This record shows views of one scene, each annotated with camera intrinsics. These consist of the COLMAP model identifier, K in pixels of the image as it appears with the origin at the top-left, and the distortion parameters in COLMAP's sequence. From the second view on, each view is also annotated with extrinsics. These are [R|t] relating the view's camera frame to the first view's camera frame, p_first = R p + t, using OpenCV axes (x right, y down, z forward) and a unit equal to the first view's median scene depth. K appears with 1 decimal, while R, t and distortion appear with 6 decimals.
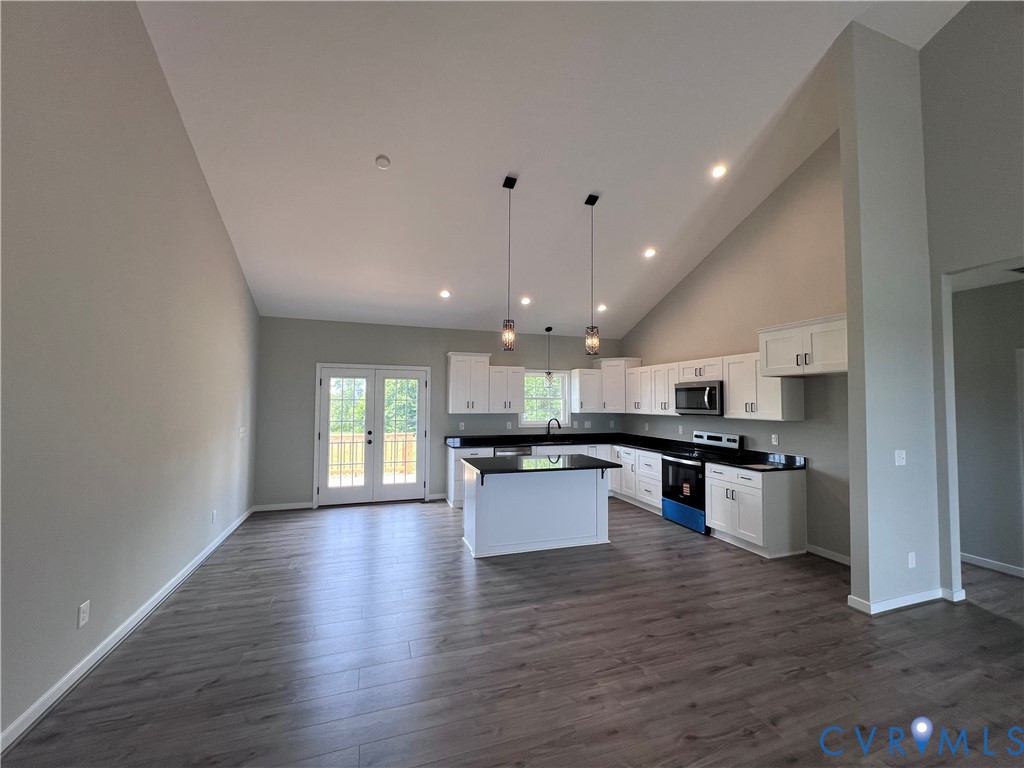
lens RADIAL K [[409.6, 0, 508.4], [0, 409.6, 382.3], [0, 0, 1]] dist [-0.002860, 0.000801]
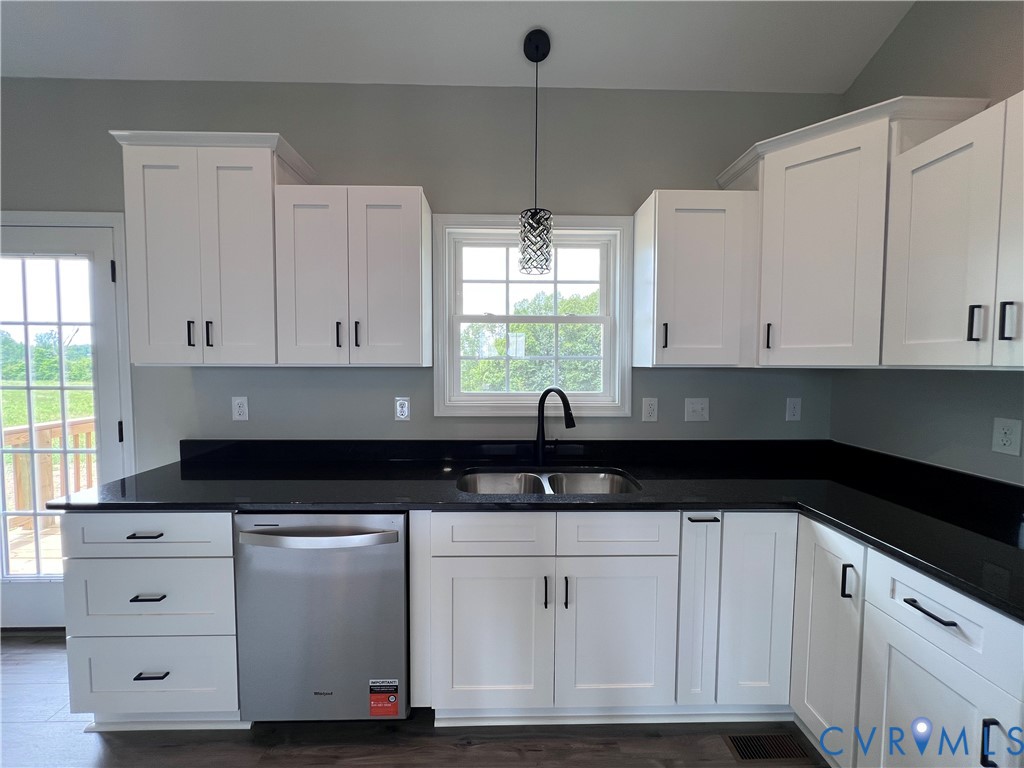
lens RADIAL K [[409.6, 0, 508.5], [0, 409.6, 381.8], [0, 0, 1]] dist [-0.002860, 0.000801]
pose [[0.954291, 0.010758, -0.298685, 0.200225], [0.016754, 0.995855, 0.089398, 0.074033], [0.298409, -0.090316, 0.950155, 0.901189]]
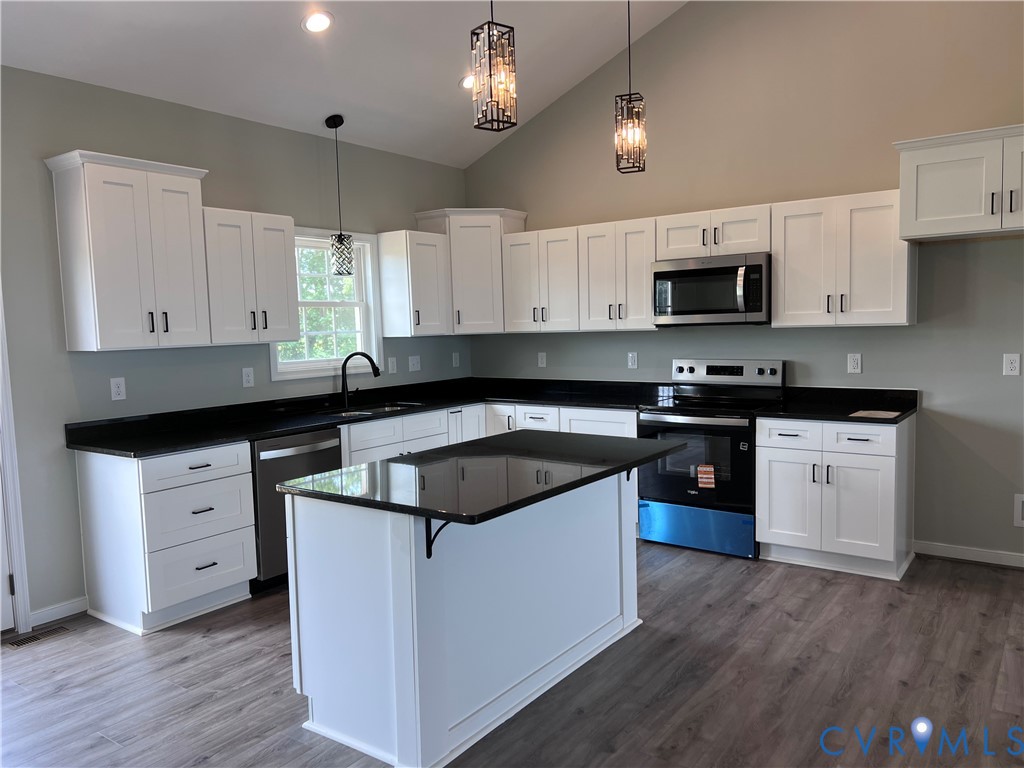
lens RADIAL K [[774.2, 0, 511.1], [0, 774.2, 382.5], [0, 0, 1]] dist [0.031305, -0.012845]
pose [[0.812857, -0.073645, 0.577789, -0.257086], [0.005656, 0.992926, 0.118602, 0.034446], [-0.582436, -0.093139, 0.807523, 0.359108]]
